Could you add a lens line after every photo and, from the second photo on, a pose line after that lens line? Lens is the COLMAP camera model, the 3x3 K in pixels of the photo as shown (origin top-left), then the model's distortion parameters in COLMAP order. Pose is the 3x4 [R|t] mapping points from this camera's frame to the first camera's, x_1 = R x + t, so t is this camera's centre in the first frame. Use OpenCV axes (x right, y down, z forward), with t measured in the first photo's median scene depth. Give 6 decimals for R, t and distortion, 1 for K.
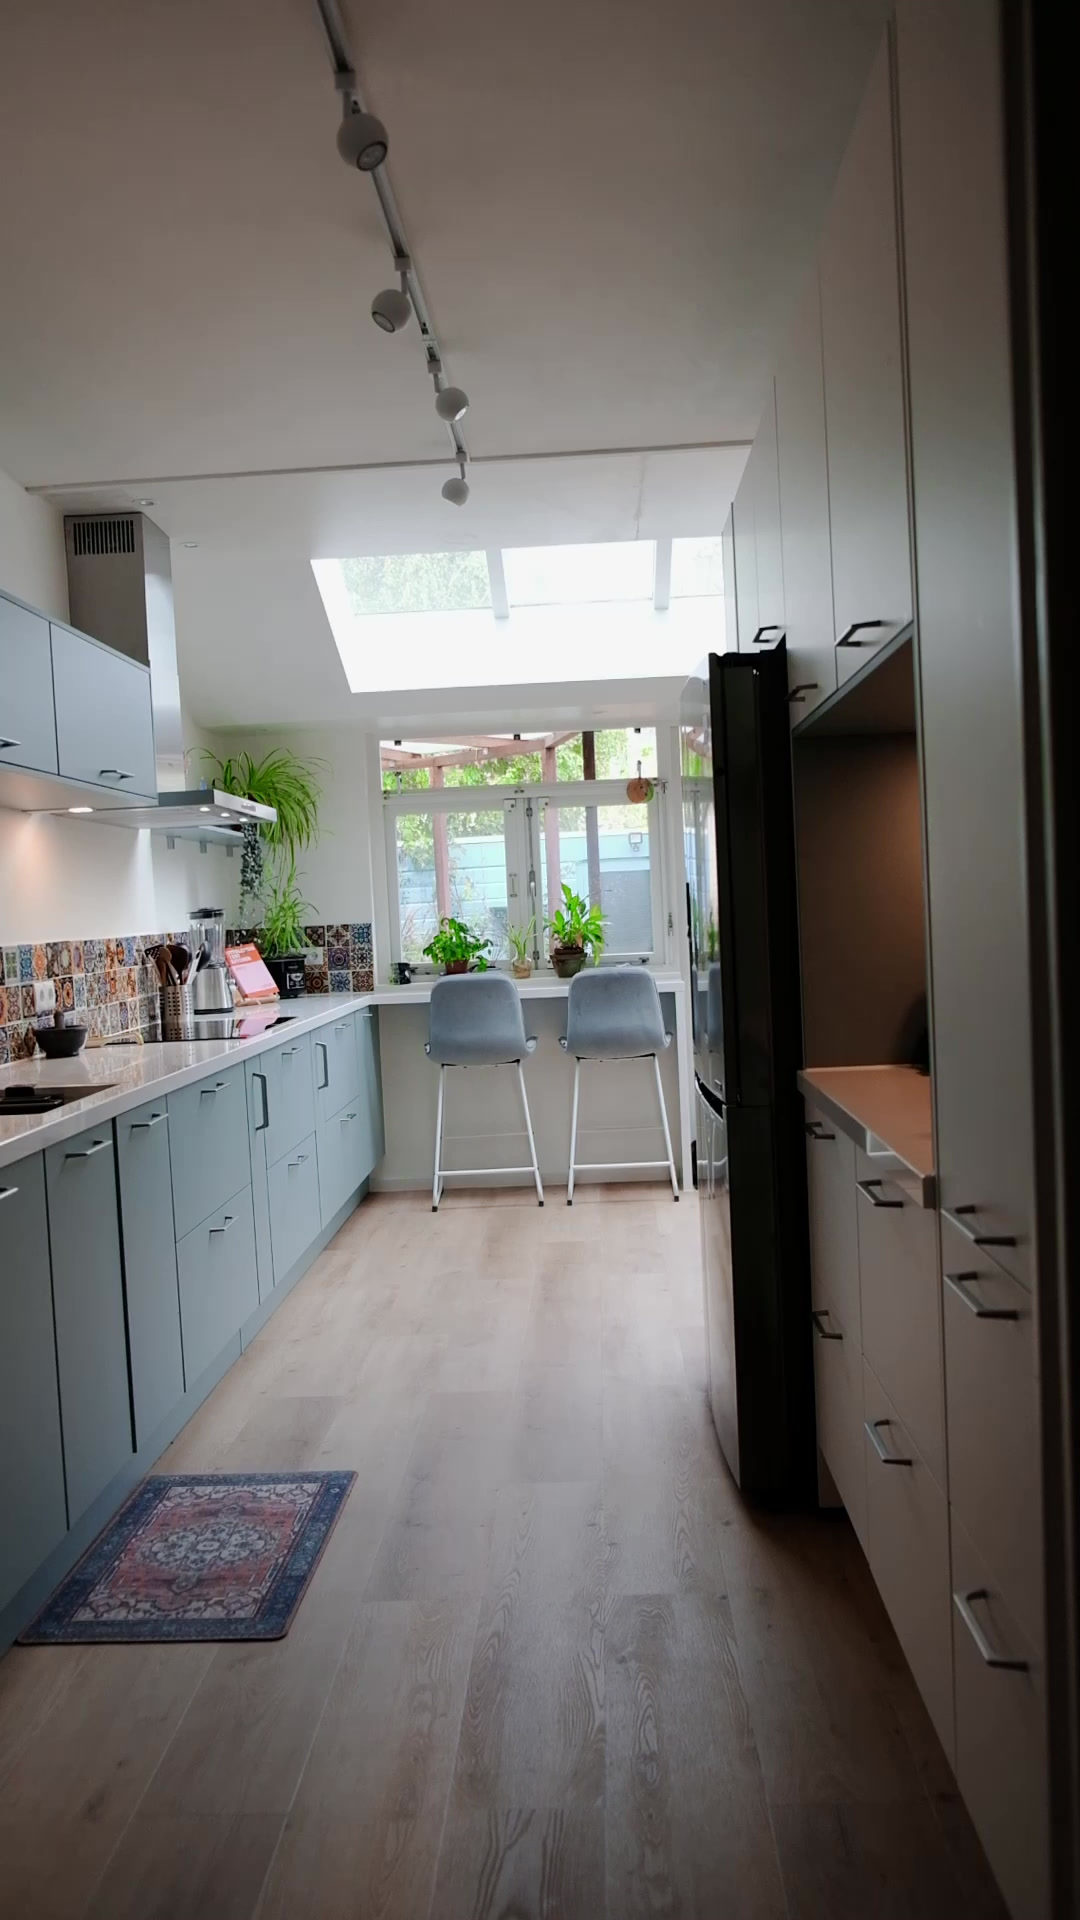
lens RADIAL K [[1519.0, 0, 540.0], [0, 1519.0, 960.0], [0, 0, 1]] dist [-0.054191, 0.001910]
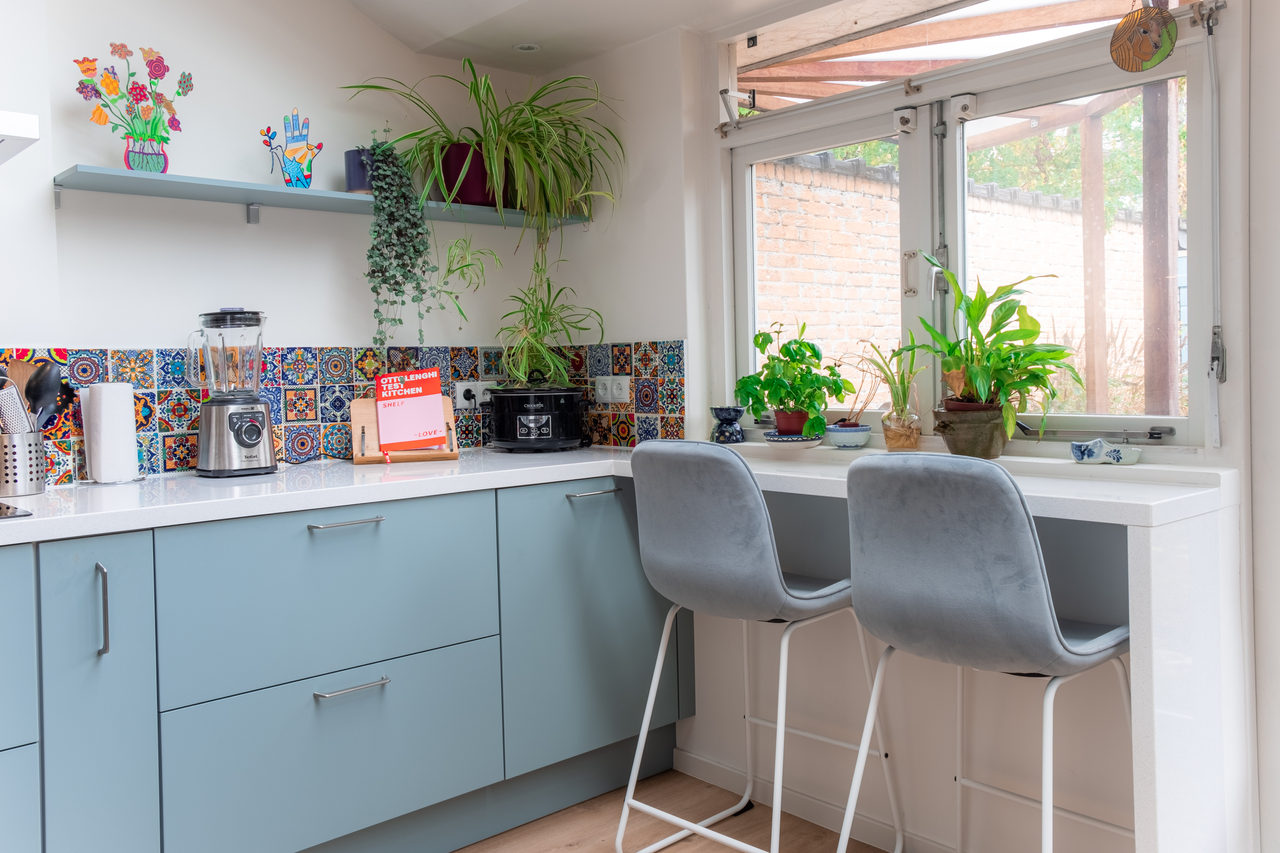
lens RADIAL K [[1077.5, 0, 634.5], [0, 1077.5, 388.4], [0, 0, 1]] dist [0.002239, 0.095252]
pose [[0.692512, 0.048160, -0.719797, 0.207611], [-0.033942, 0.998839, 0.034174, -0.020697], [0.720607, 0.000766, 0.693343, 0.738693]]
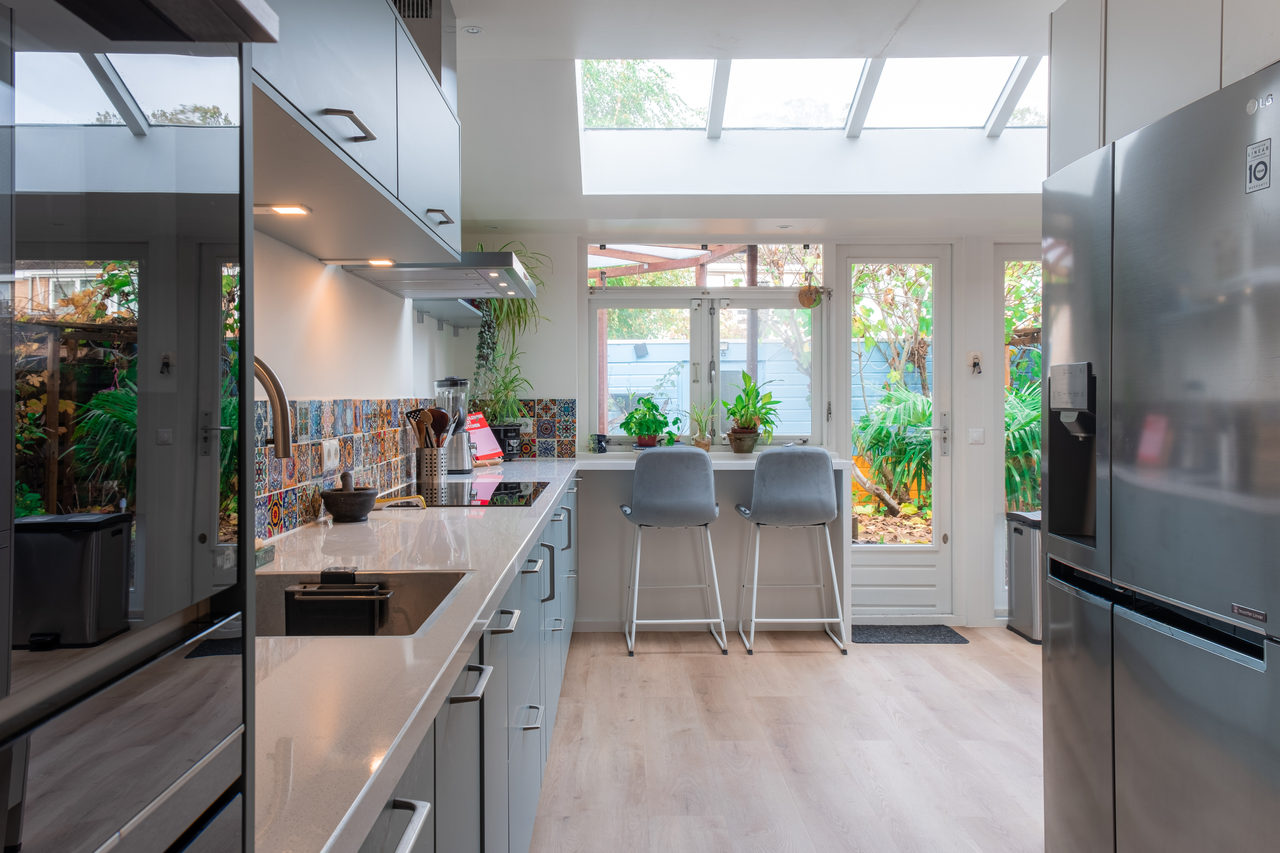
lens RADIAL K [[1023.9, 0, 617.8], [0, 1023.9, 405.1], [0, 0, 1]] dist [-0.001552, 0.076168]
pose [[0.998379, 0.044405, 0.035593, -0.115693], [-0.043349, 0.998612, -0.029900, 0.002509], [-0.036871, 0.028309, 0.998919, 0.233425]]
